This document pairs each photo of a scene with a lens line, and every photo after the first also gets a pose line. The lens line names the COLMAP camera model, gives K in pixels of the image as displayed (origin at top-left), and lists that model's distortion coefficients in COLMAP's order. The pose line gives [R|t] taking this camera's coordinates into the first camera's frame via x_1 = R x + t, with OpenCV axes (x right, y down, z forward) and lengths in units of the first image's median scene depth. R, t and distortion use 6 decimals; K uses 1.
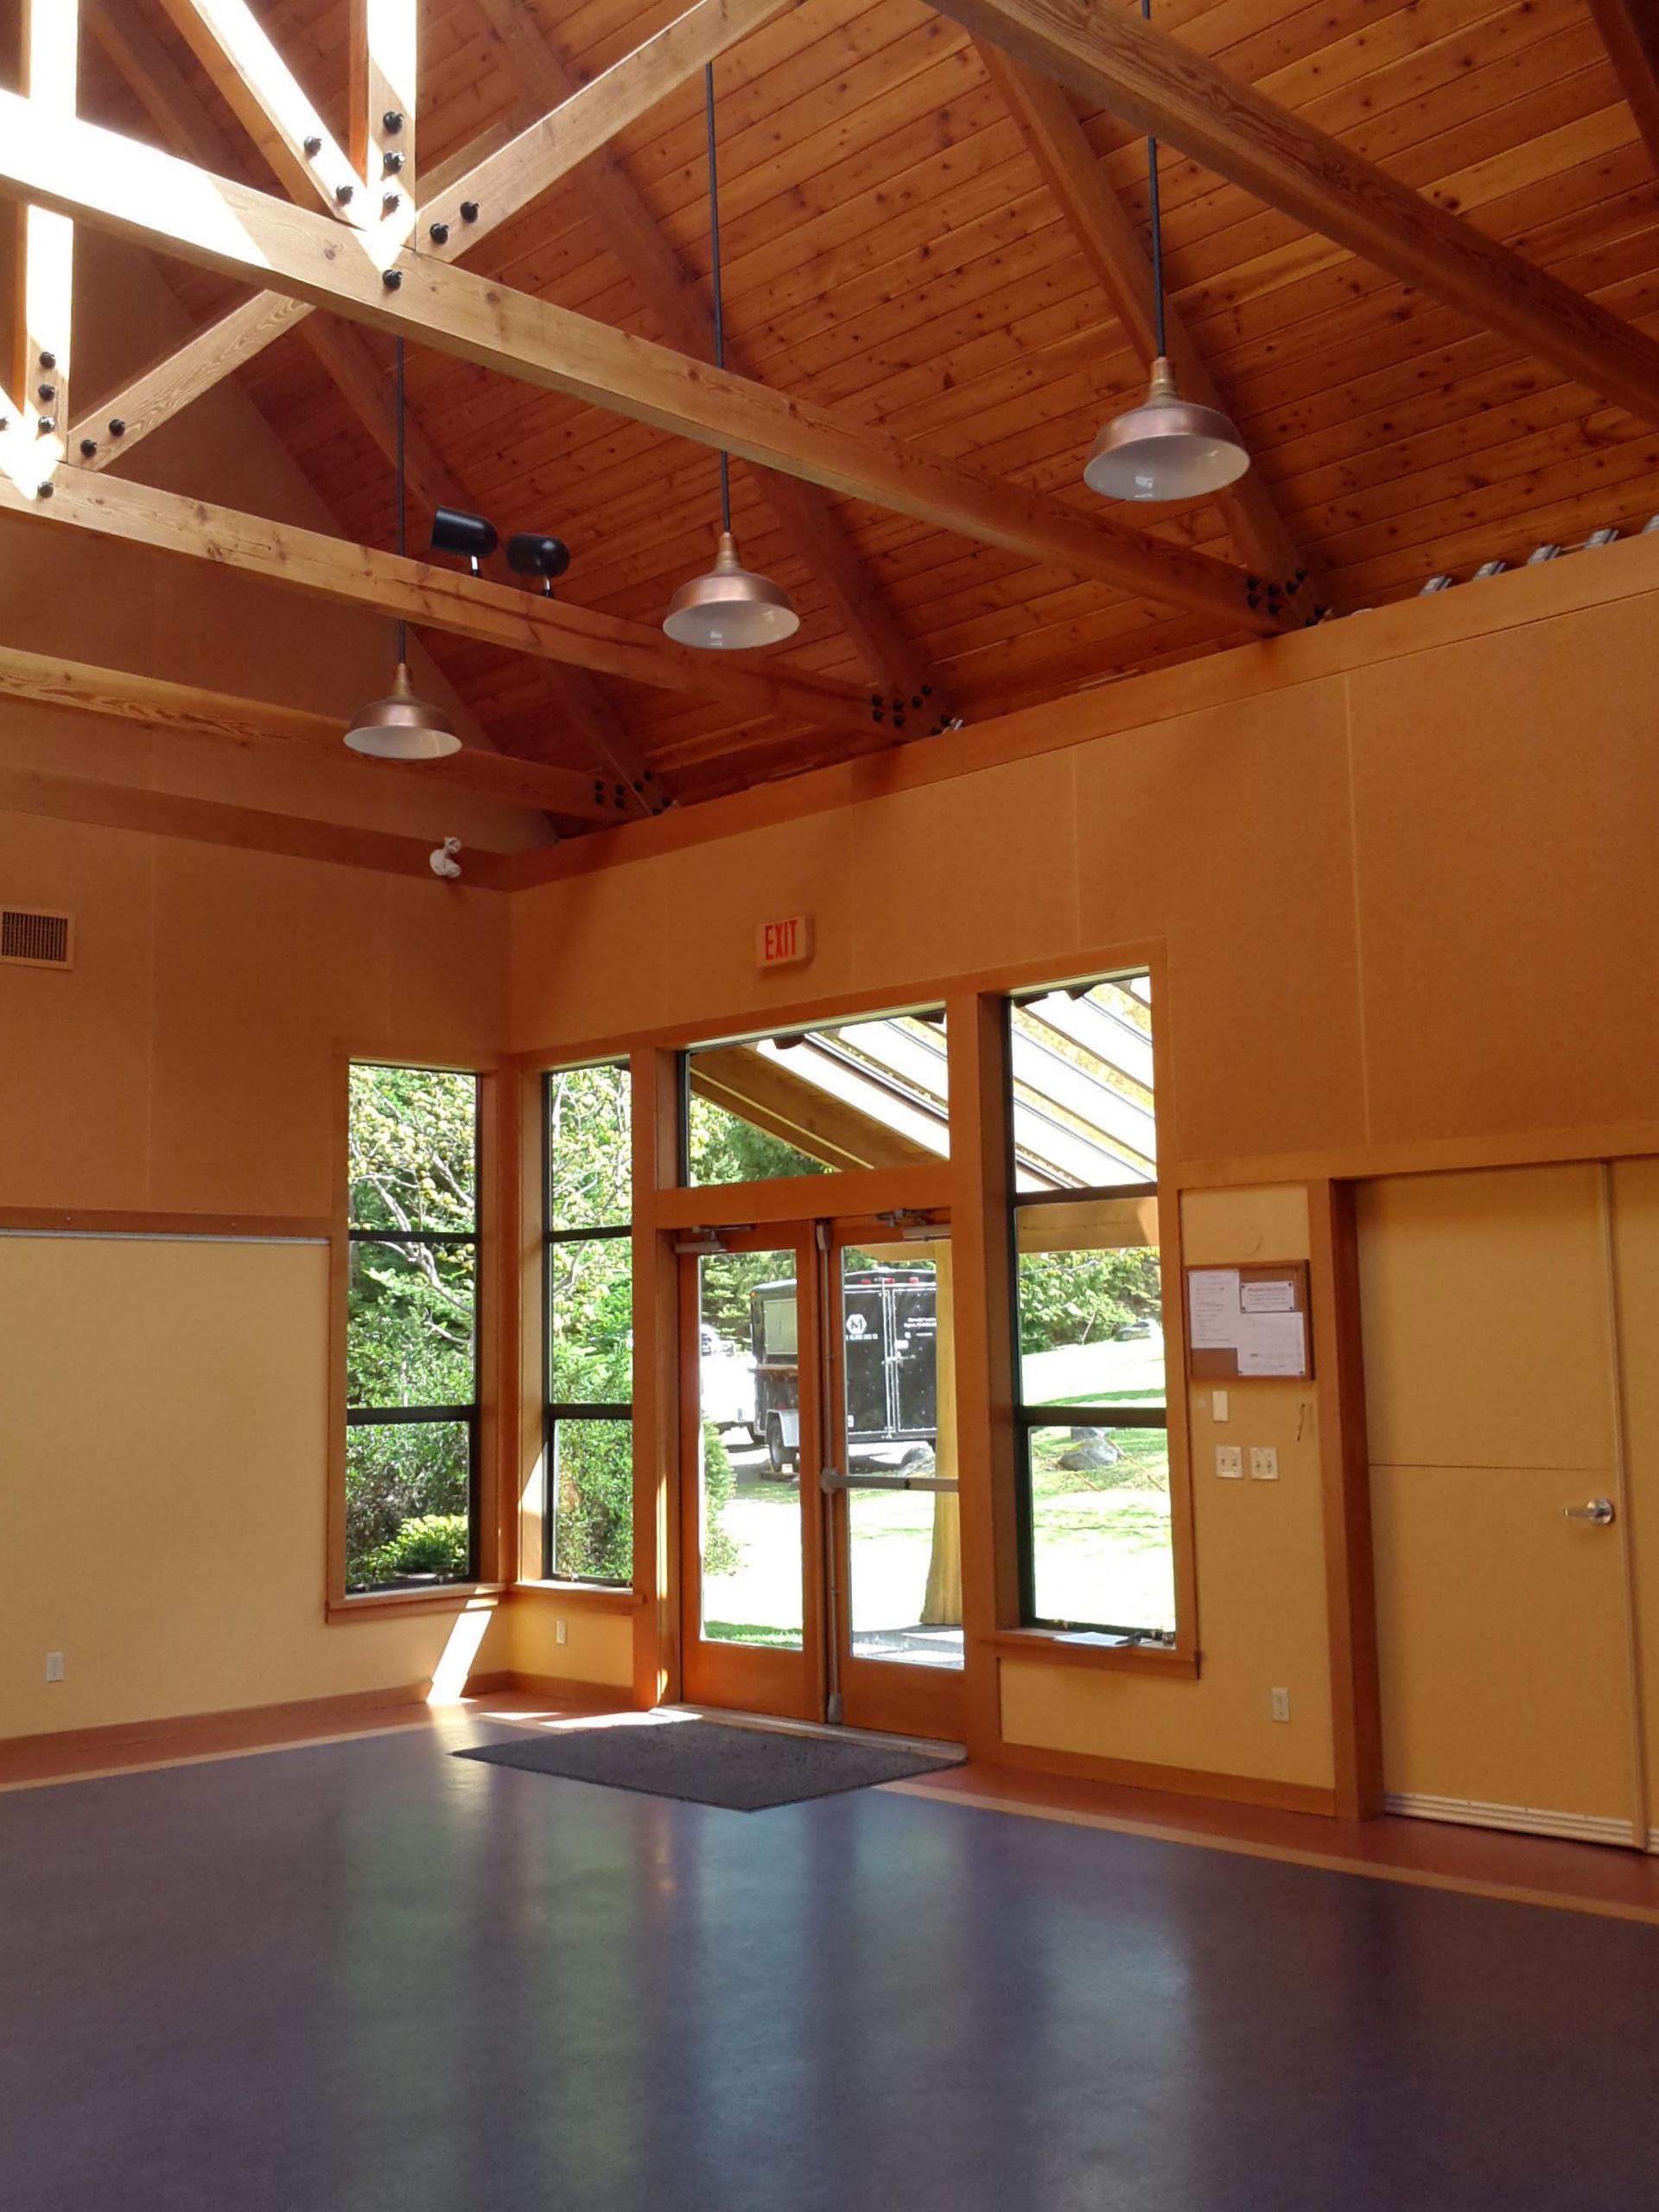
lens RADIAL K [[2200.8, 0, 823.5], [0, 2200.8, 1103.4], [0, 0, 1]] dist [0.005608, 0.000000]
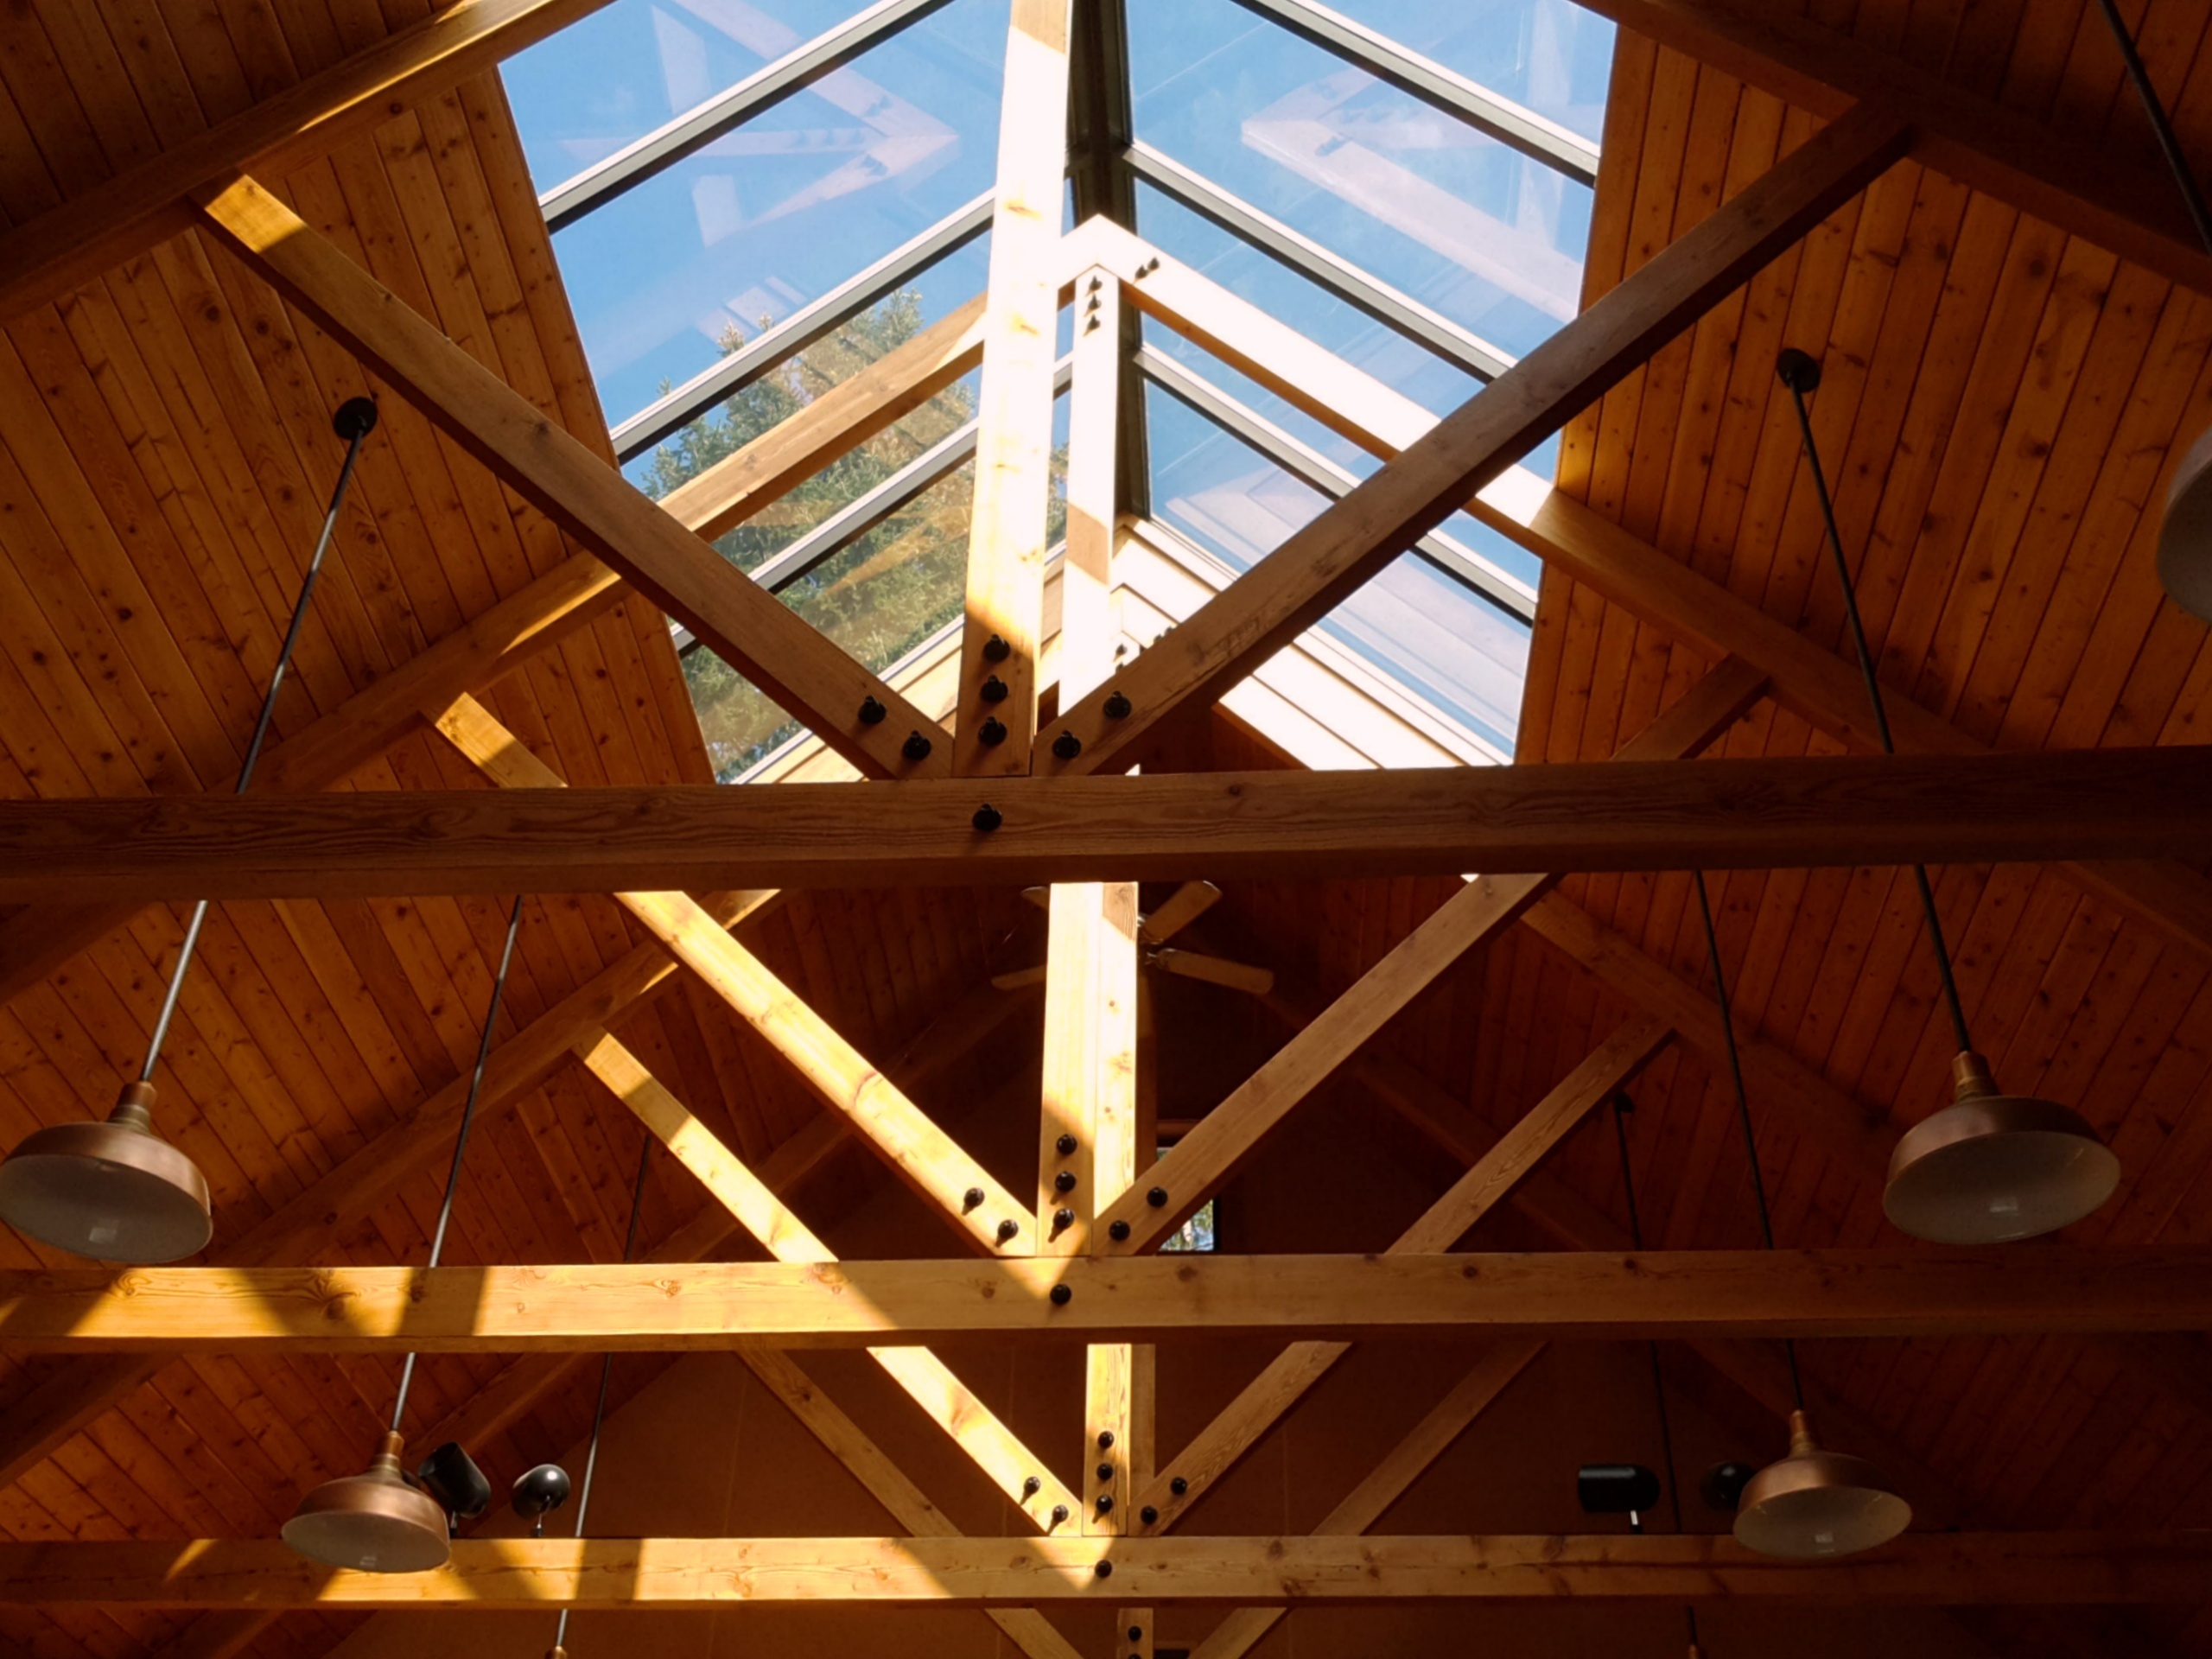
lens RADIAL K [[2200.8, 0, 1105.4], [0, 2200.8, 828.5], [0, 0, 1]] dist [0.005608, 0.000000]
pose [[0.696249, -0.430259, -0.574555, 0.345275], [0.057062, 0.831083, -0.553213, -0.005427], [0.715528, 0.352389, 0.603193, 0.266491]]
